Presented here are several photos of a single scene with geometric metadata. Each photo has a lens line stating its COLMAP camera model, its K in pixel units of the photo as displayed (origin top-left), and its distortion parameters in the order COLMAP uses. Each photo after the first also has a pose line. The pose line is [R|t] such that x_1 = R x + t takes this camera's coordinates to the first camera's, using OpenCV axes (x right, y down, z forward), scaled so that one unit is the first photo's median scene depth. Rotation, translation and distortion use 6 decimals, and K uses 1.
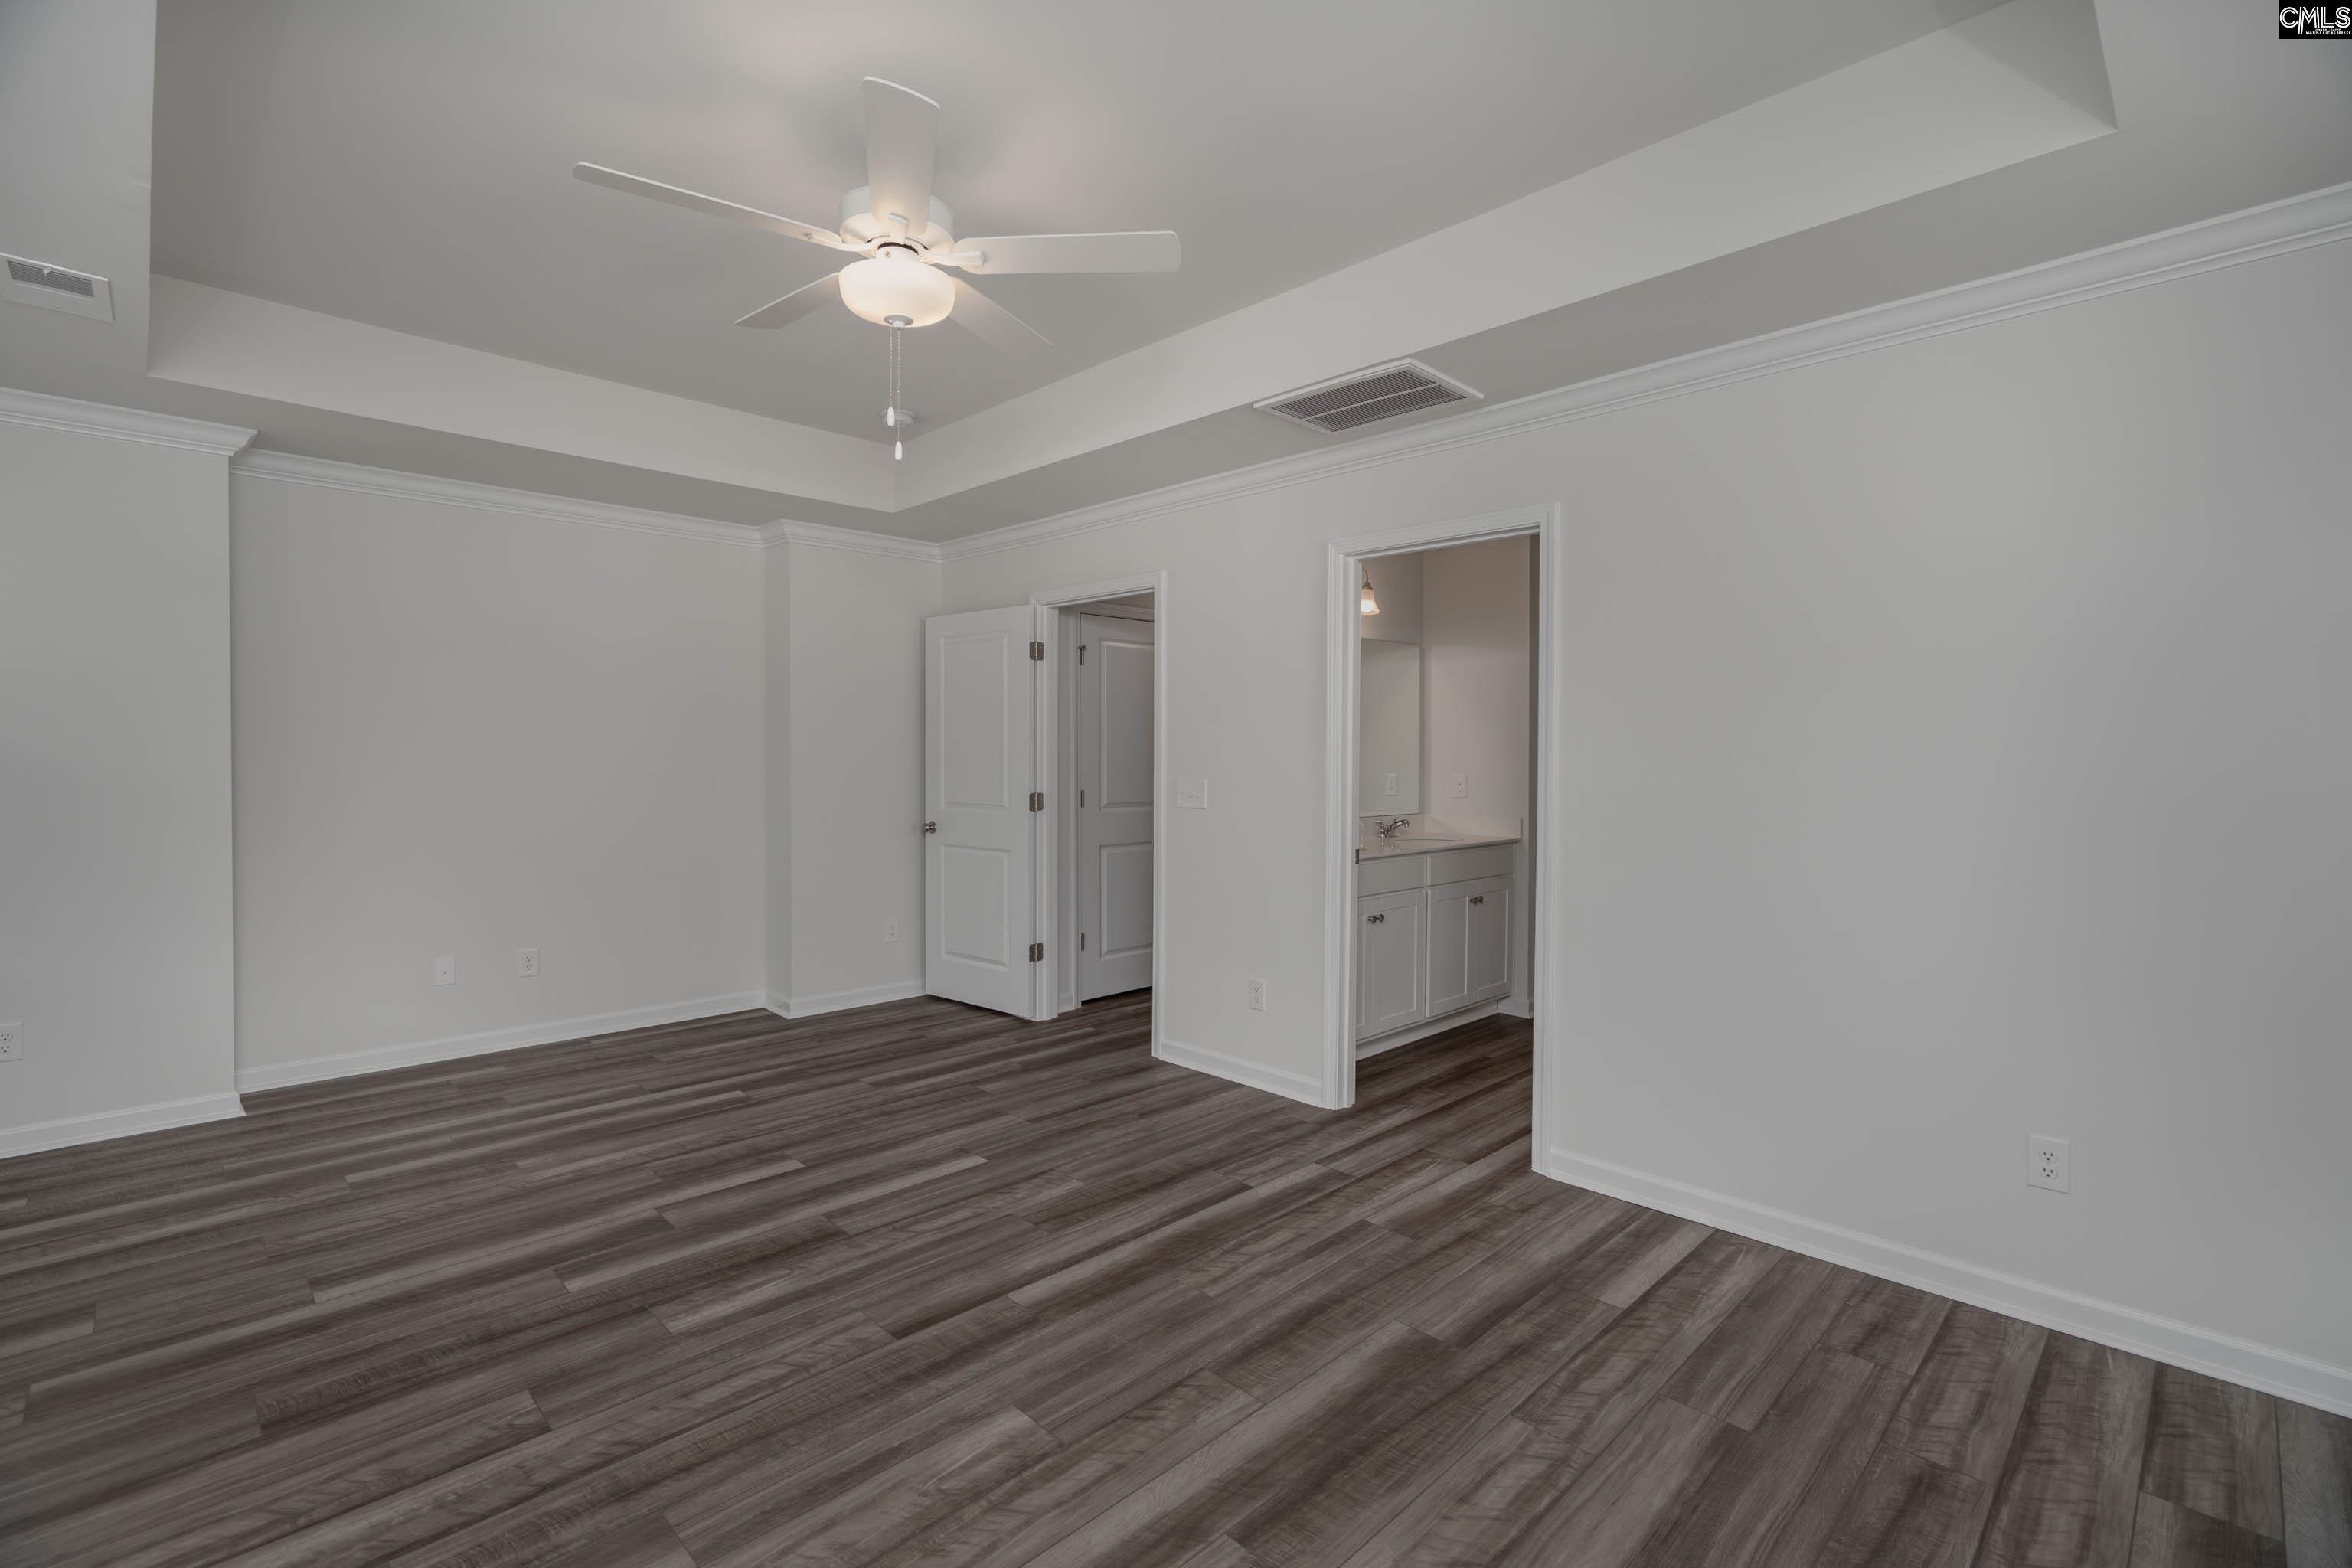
lens RADIAL K [[1050.6, 0, 1167.5], [0, 1050.6, 774.5], [0, 0, 1]] dist [-0.002028, 0.000882]
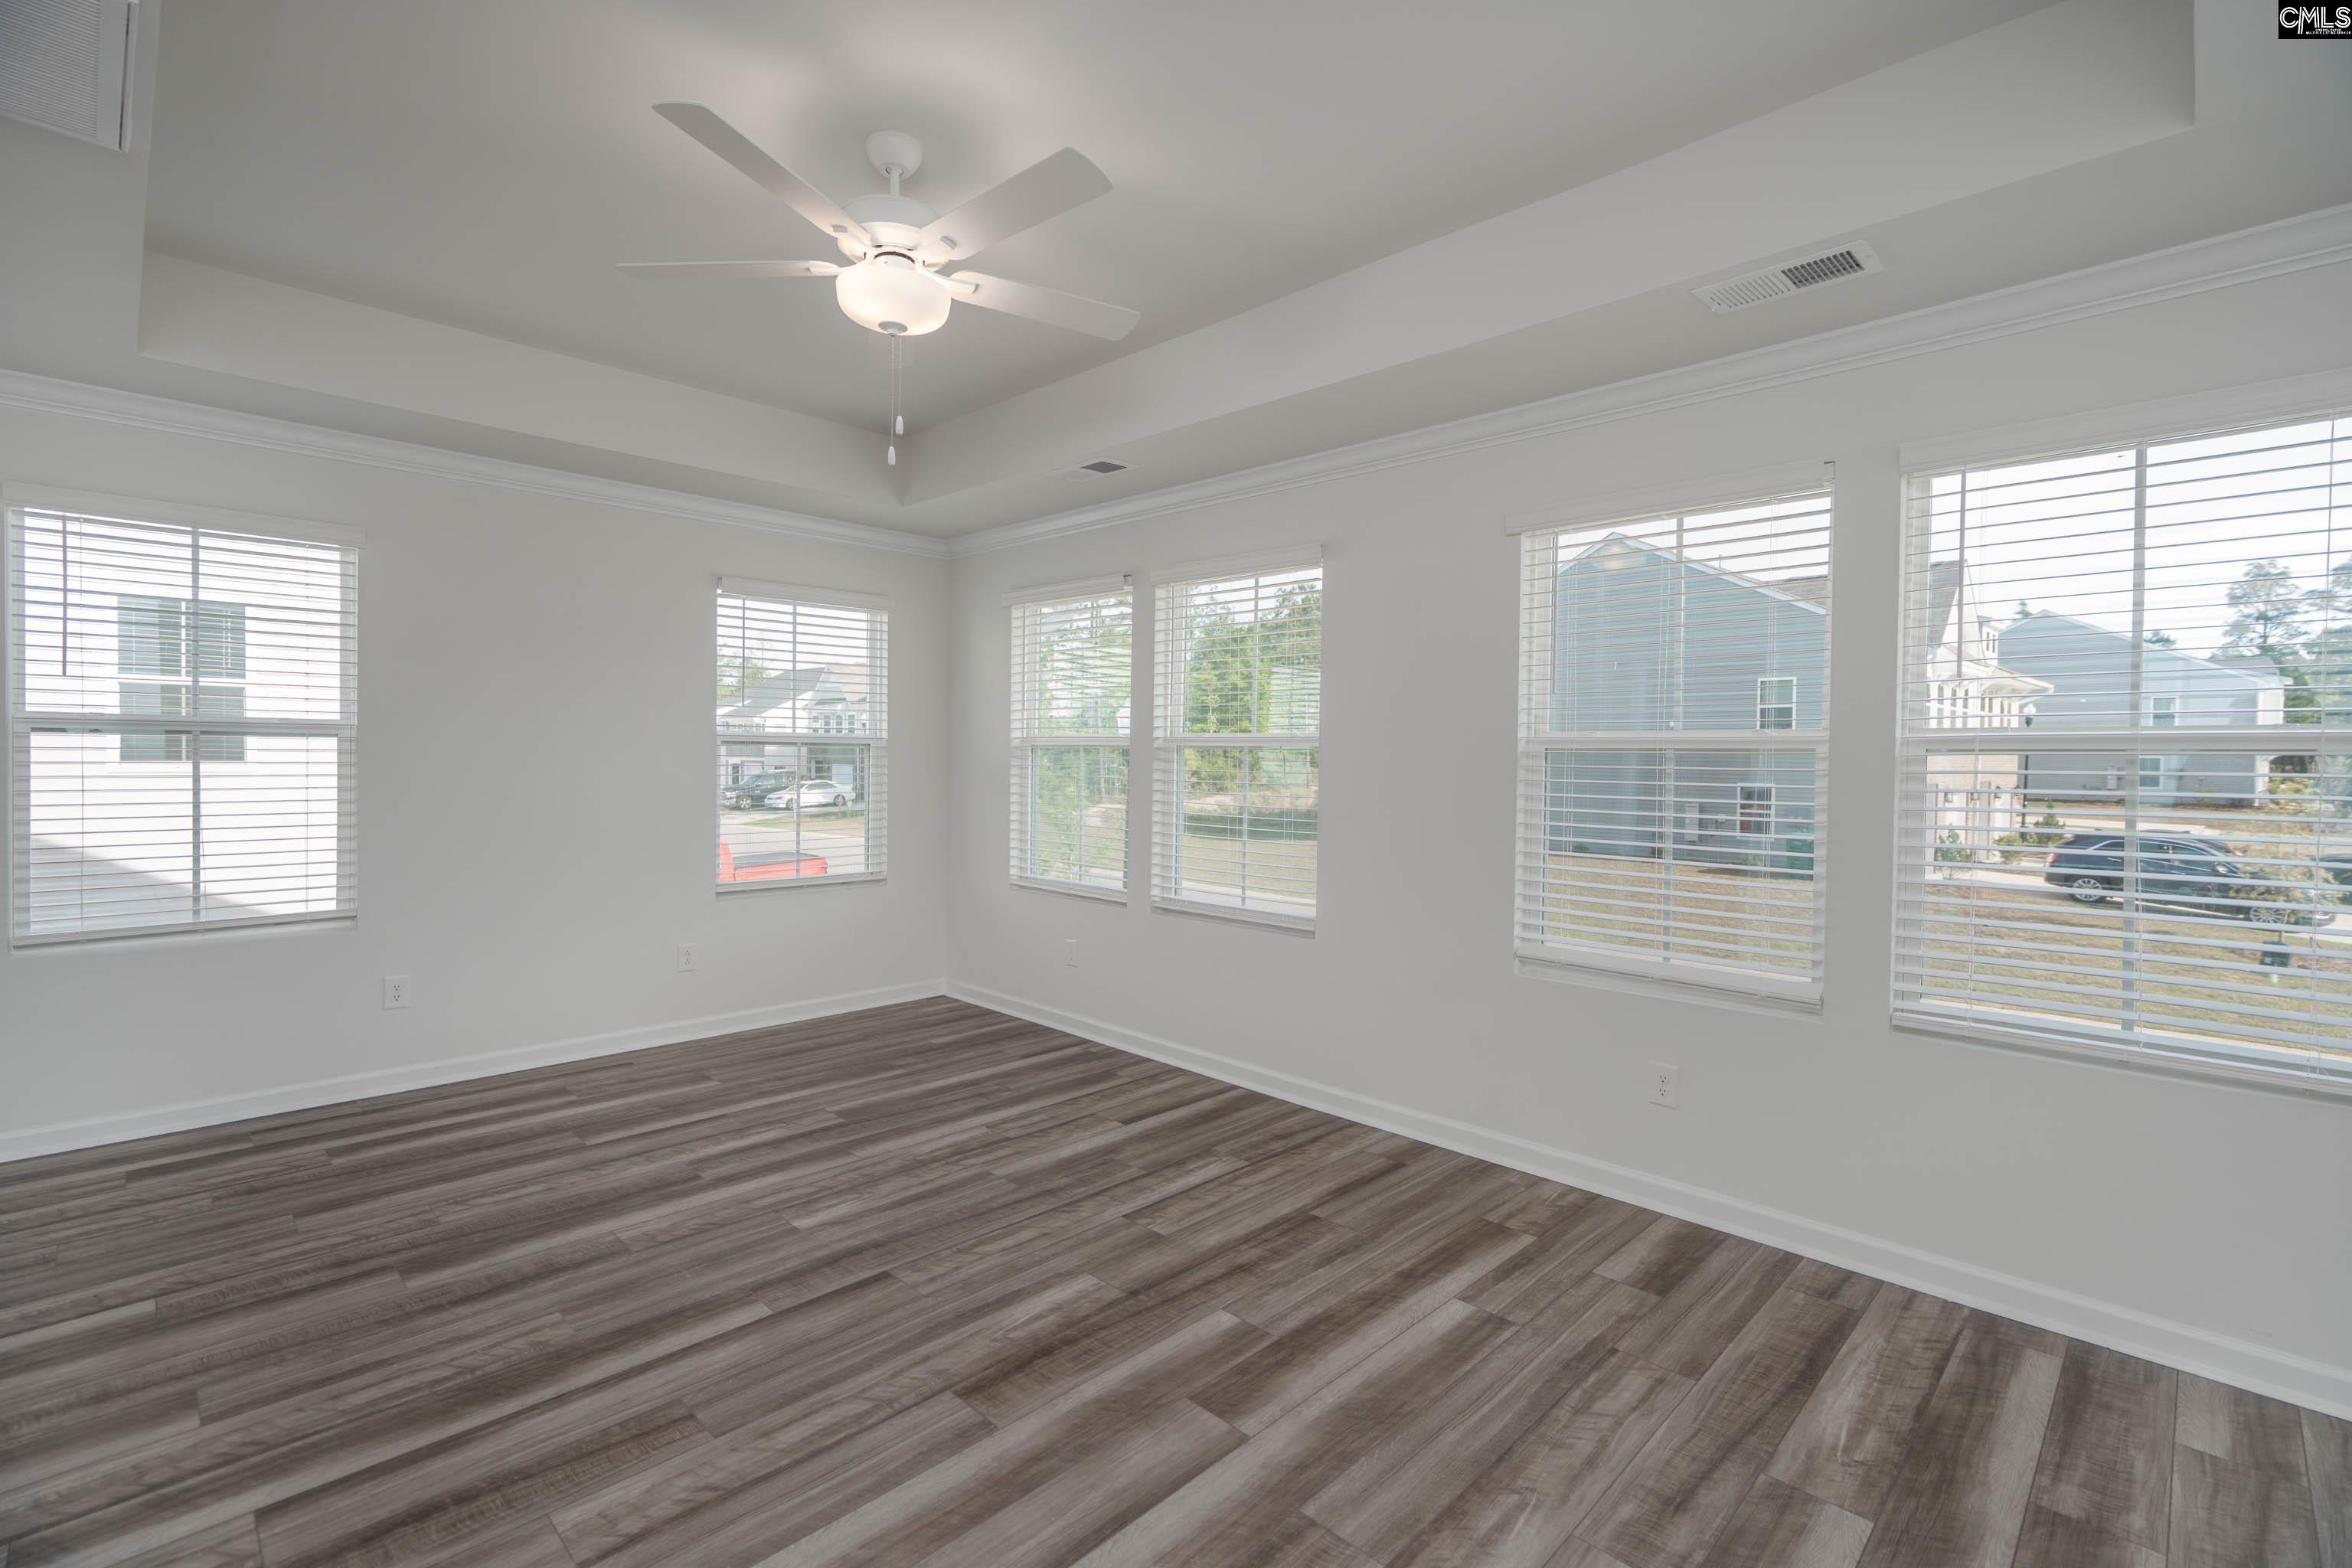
lens RADIAL K [[1050.6, 0, 1167.5], [0, 1050.6, 774.5], [0, 0, 1]] dist [-0.002028, 0.000882]
pose [[-0.999763, -0.018157, -0.011992, -0.454095], [-0.018576, 0.999186, 0.035800, -0.036366], [0.011332, 0.036014, -0.999287, 1.789660]]
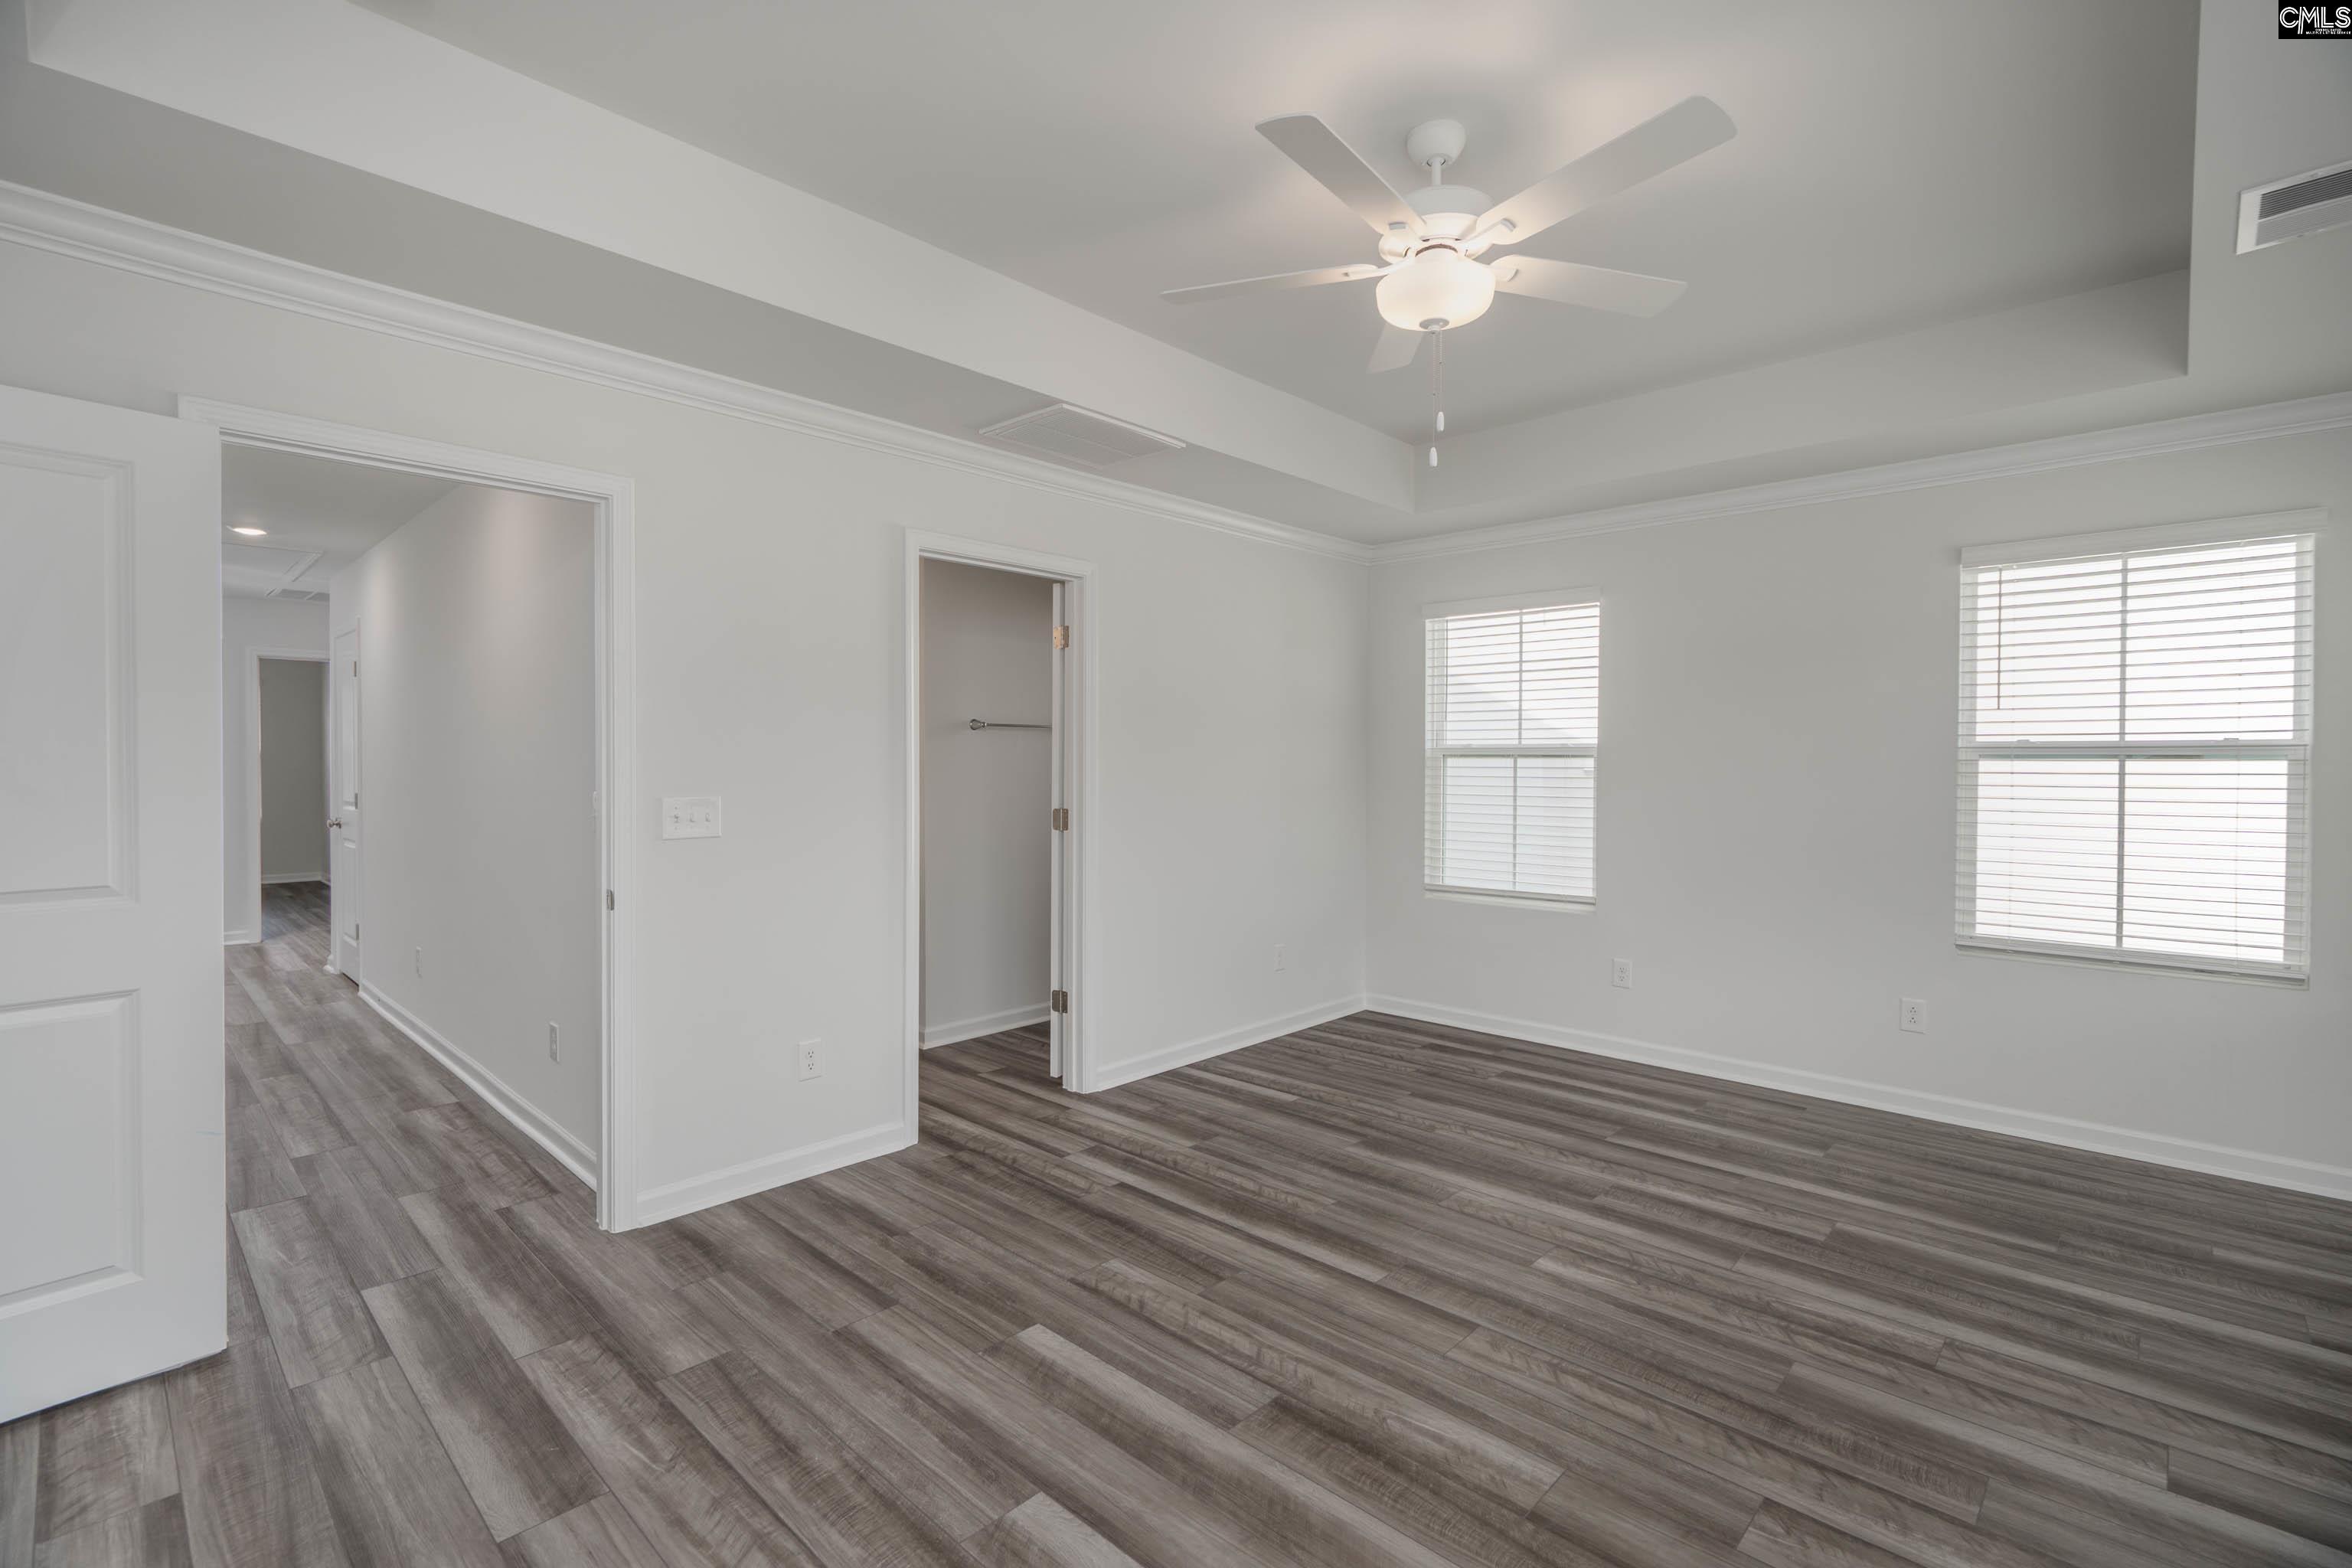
lens RADIAL K [[1050.6, 0, 1167.5], [0, 1050.6, 774.5], [0, 0, 1]] dist [-0.002028, 0.000882]
pose [[-0.030576, -0.016978, 0.999388, -1.086103], [0.013240, 0.999761, 0.017390, -0.028109], [-0.999445, 0.013764, -0.030344, 1.129608]]
